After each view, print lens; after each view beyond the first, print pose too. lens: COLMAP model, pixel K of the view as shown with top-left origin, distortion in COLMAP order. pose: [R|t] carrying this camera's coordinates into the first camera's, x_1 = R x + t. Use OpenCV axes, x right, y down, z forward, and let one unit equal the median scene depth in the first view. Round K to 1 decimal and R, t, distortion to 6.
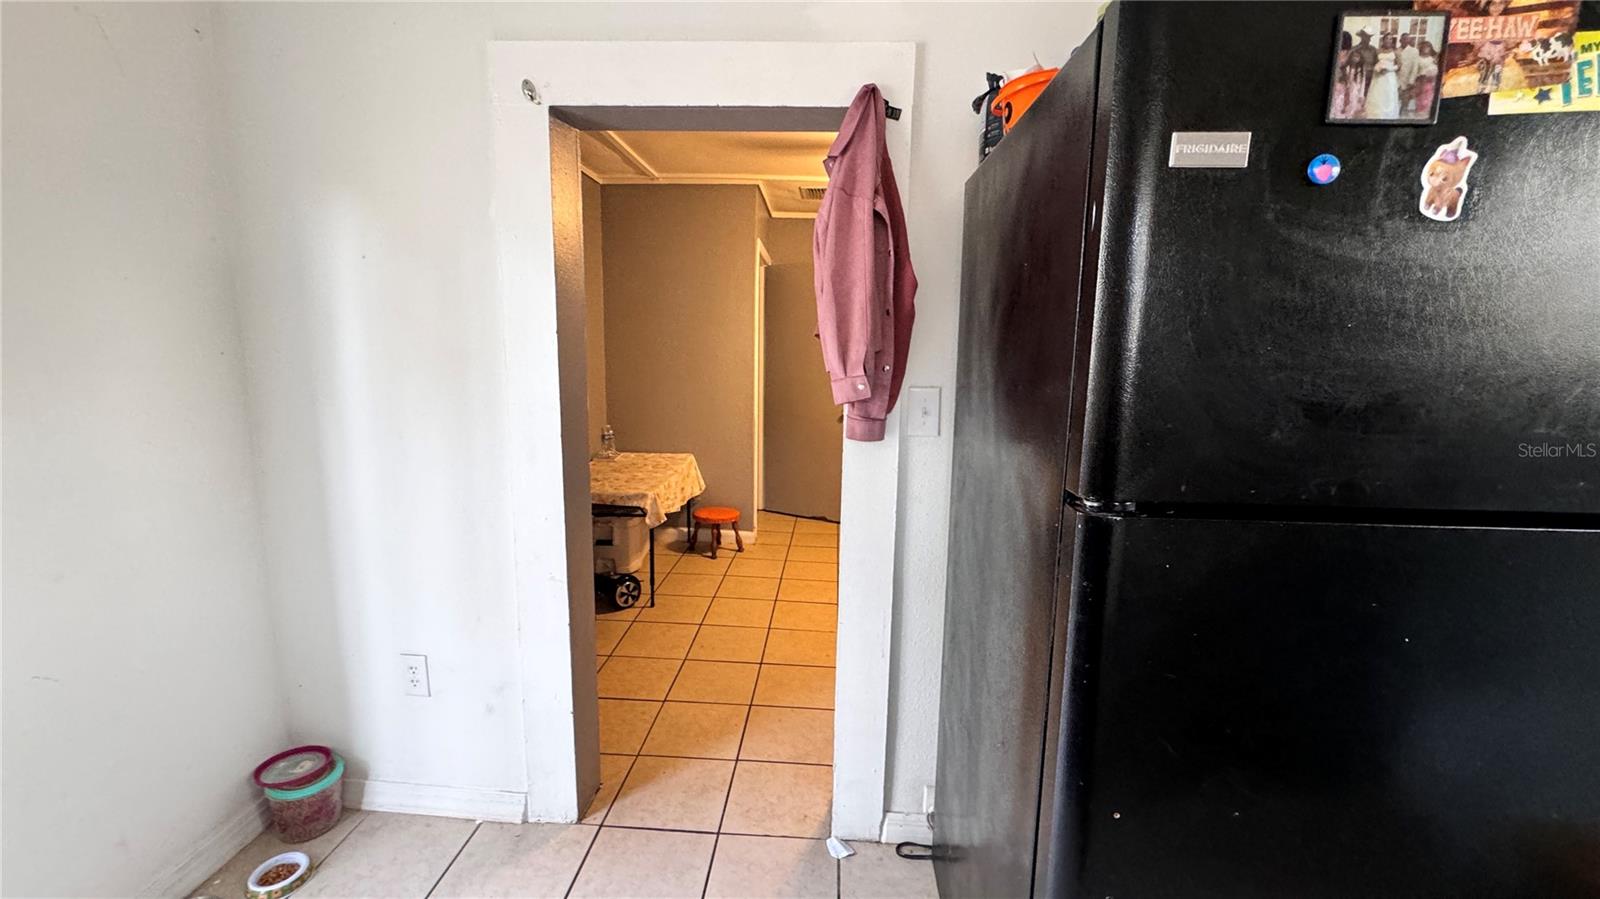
lens RADIAL K [[641.9, 0, 795.9], [0, 641.9, 445.8], [0, 0, 1]] dist [-0.003838, -0.000264]
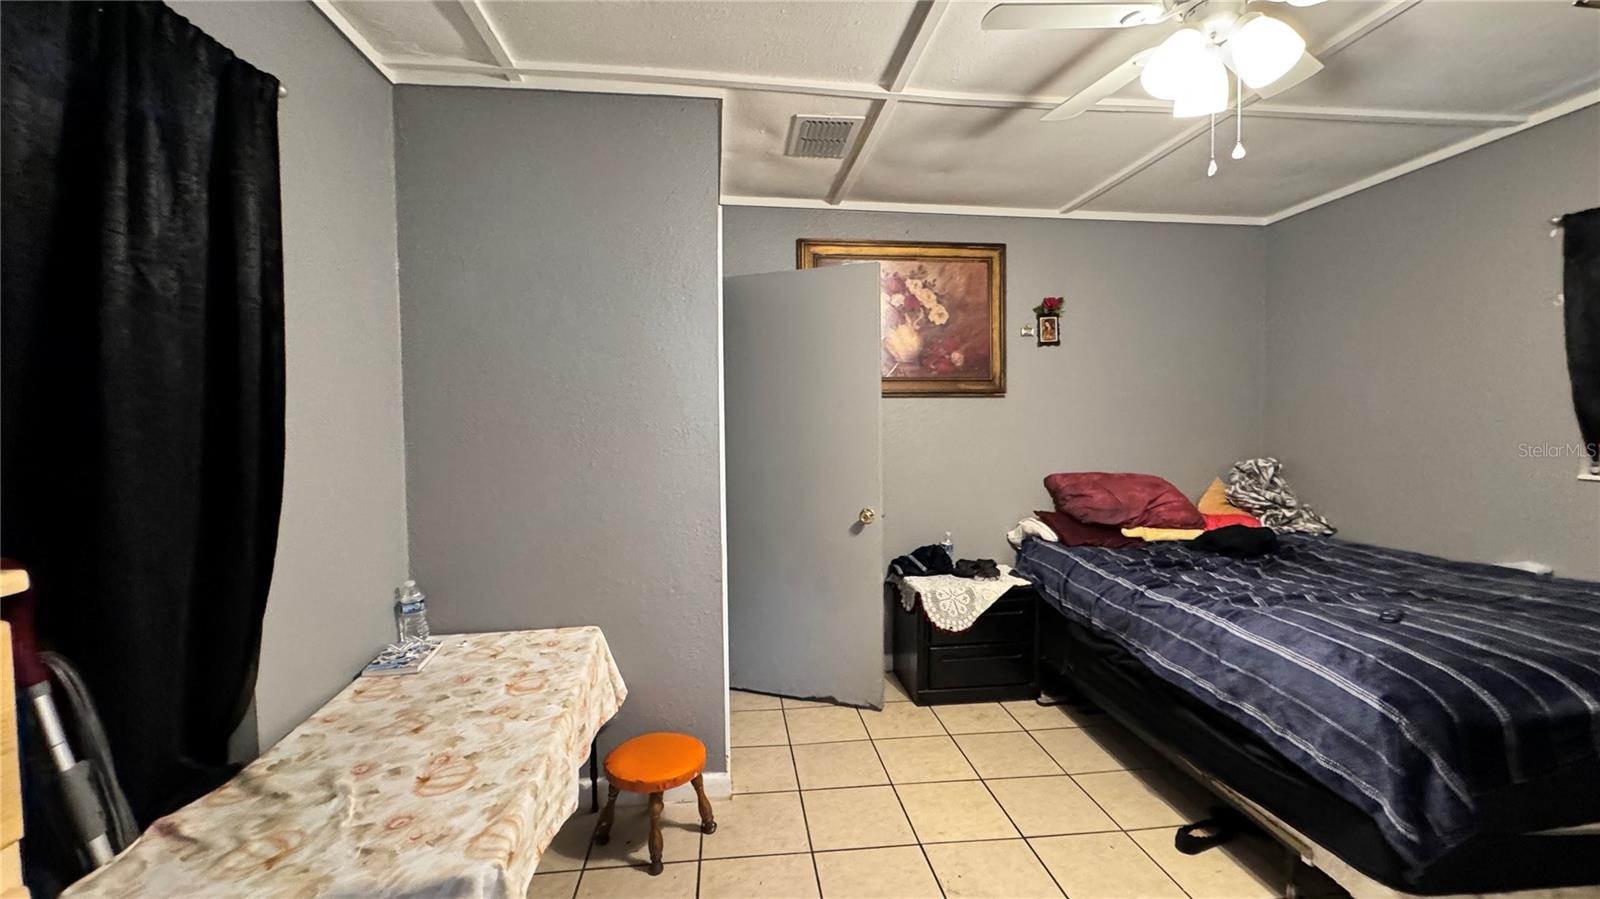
lens RADIAL K [[641.9, 0, 795.4], [0, 641.9, 448.0], [0, 0, 1]] dist [-0.003838, -0.000264]
pose [[0.985313, -0.035440, 0.167038, -0.229848], [0.053293, 0.993186, -0.103638, -0.162274], [-0.162227, 0.111018, 0.980488, 1.221240]]
